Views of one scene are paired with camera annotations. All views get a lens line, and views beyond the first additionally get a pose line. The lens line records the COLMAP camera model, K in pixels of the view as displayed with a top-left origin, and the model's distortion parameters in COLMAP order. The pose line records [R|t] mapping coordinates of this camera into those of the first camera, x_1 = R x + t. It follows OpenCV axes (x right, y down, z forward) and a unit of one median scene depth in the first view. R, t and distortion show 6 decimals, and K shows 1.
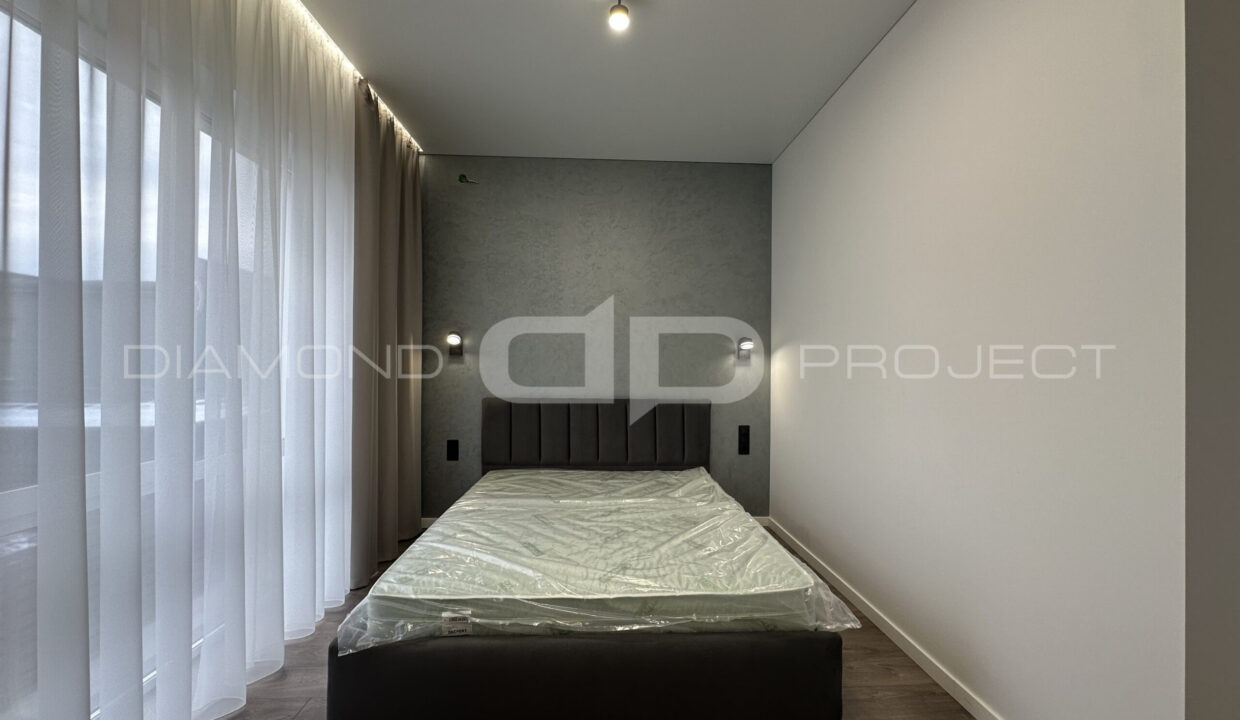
lens RADIAL K [[494.6, 0, 619.8], [0, 494.6, 357.7], [0, 0, 1]] dist [-0.003451, 0.000633]
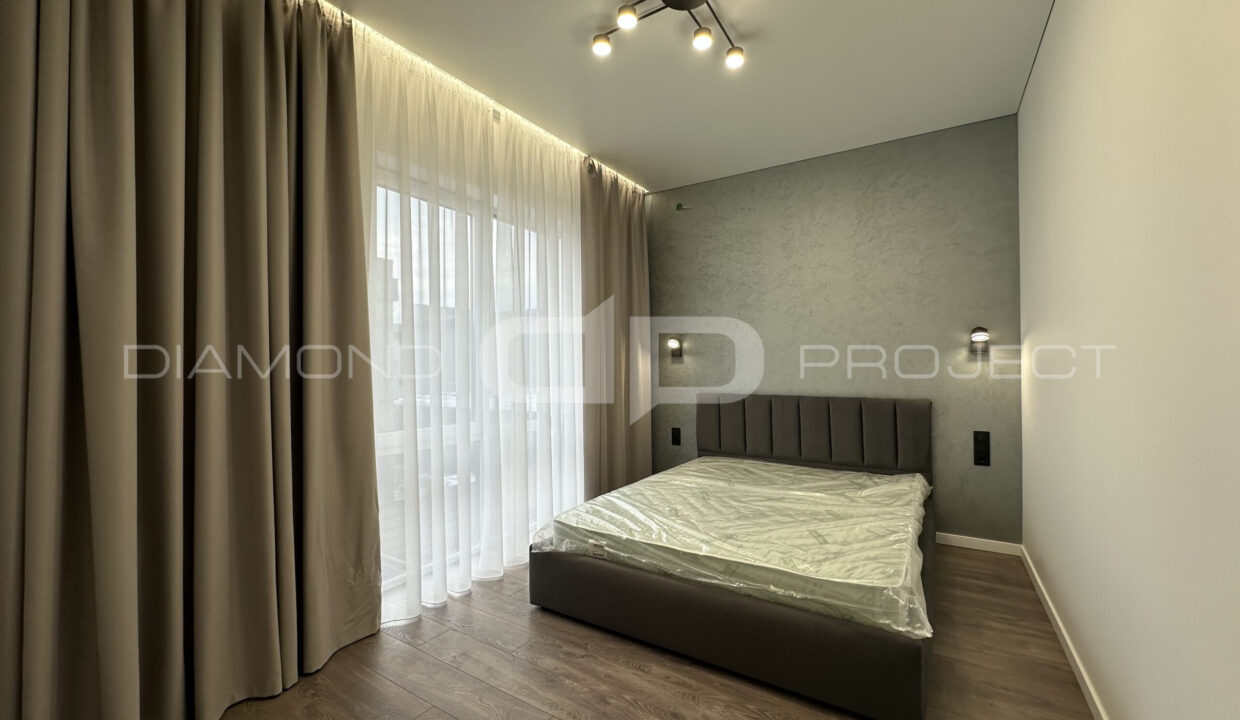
lens RADIAL K [[494.6, 0, 621.0], [0, 494.6, 356.6], [0, 0, 1]] dist [-0.003451, 0.000633]
pose [[0.816967, -0.024418, -0.576167, 0.357717], [0.024647, 0.999669, -0.007419, 0.000407], [0.576157, -0.008140, 0.817298, -0.072309]]
